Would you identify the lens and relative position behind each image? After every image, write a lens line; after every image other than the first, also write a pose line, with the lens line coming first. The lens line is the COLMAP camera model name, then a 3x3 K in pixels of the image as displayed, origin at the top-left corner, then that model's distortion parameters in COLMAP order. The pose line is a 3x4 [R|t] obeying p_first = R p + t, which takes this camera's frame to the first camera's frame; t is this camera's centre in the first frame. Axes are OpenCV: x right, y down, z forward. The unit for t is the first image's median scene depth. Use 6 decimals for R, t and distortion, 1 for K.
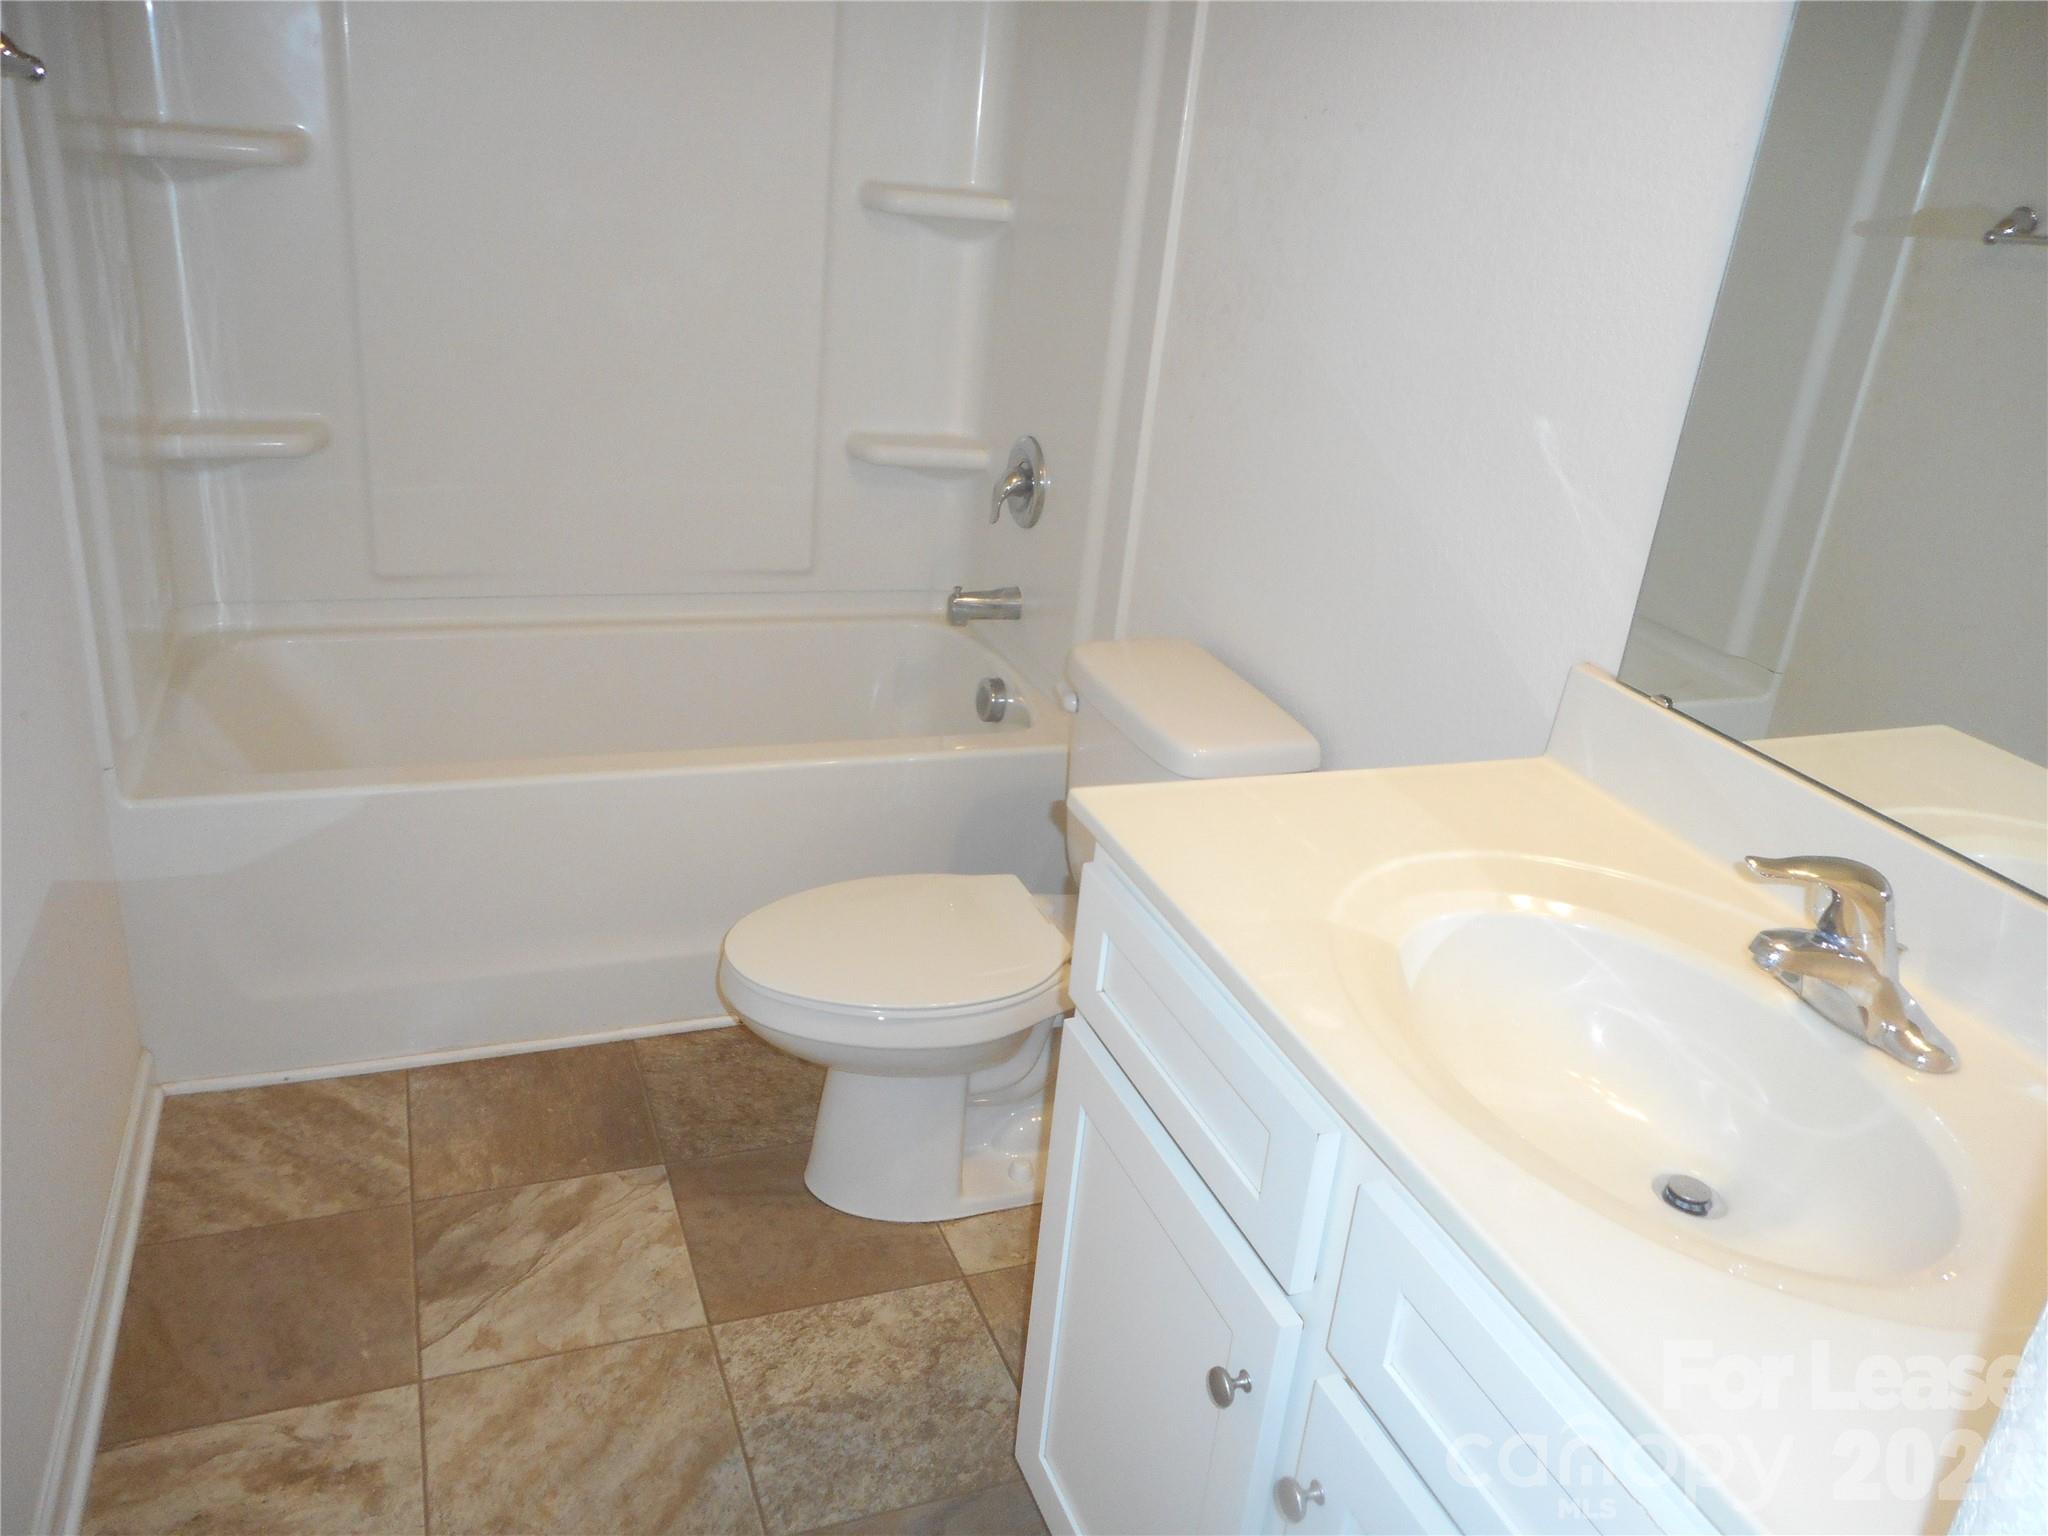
lens RADIAL K [[1517.6, 0, 1026.7], [0, 1517.6, 766.1], [0, 0, 1]] dist [0.008686, -0.000042]
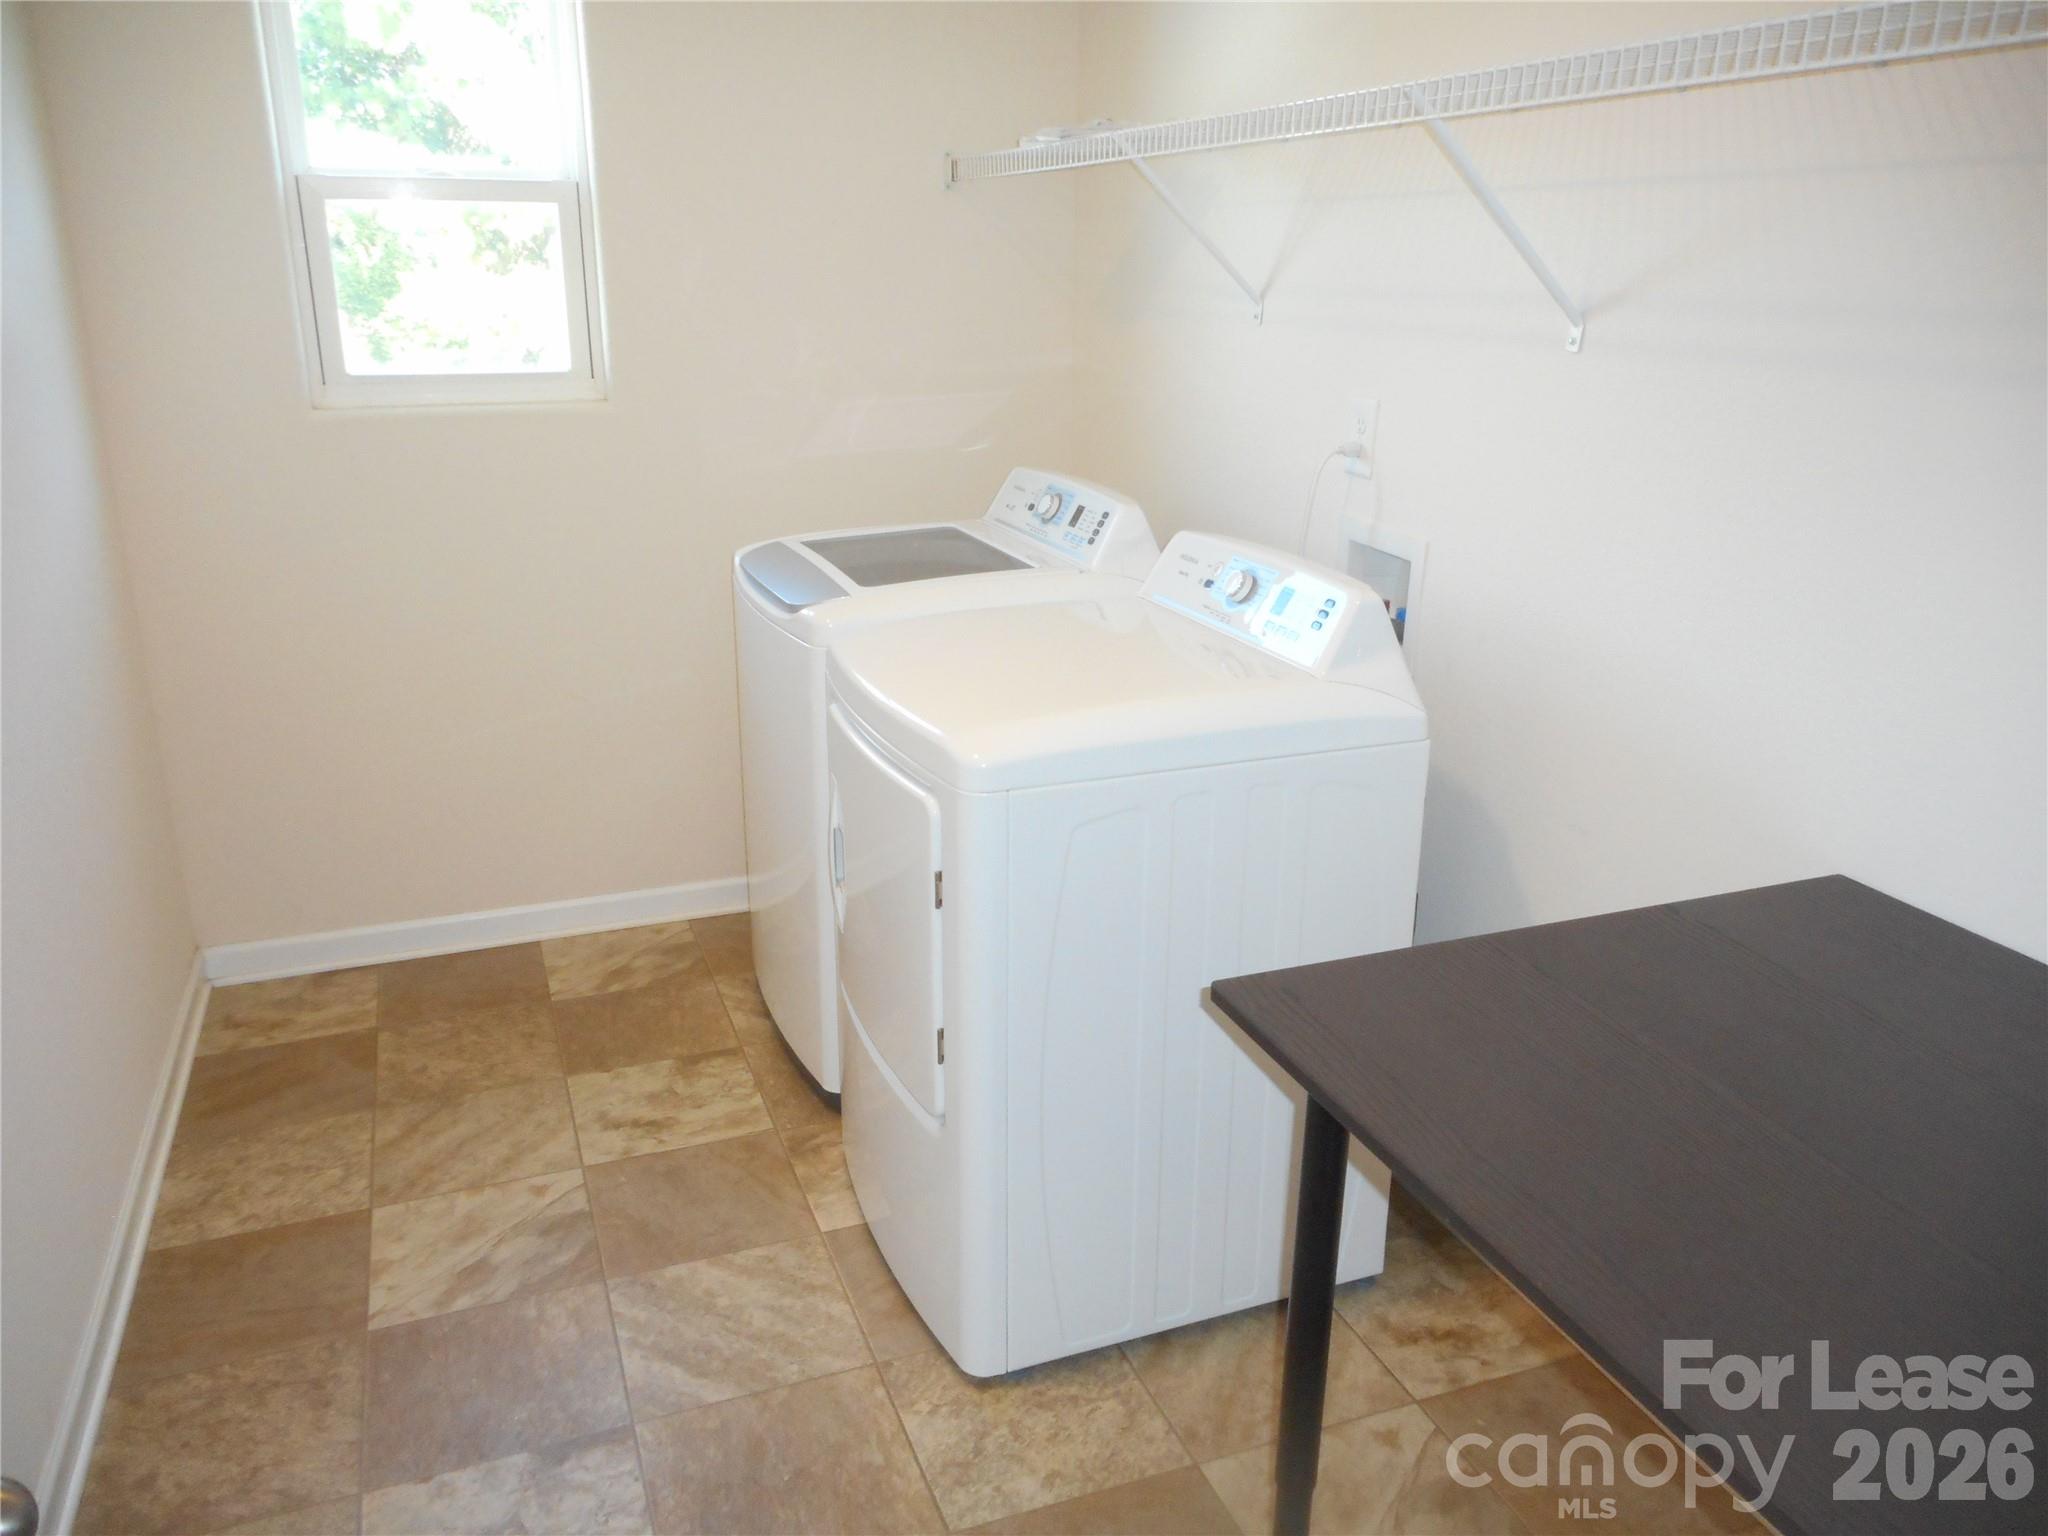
lens RADIAL K [[1517.6, 0, 1023.5], [0, 1517.6, 773.7], [0, 0, 1]] dist [0.008686, -0.000042]
pose [[-0.995200, -0.095718, -0.020350, -0.689831], [-0.085202, 0.745271, 0.661296, -0.808410], [-0.048131, 0.659856, -0.749849, 1.669673]]
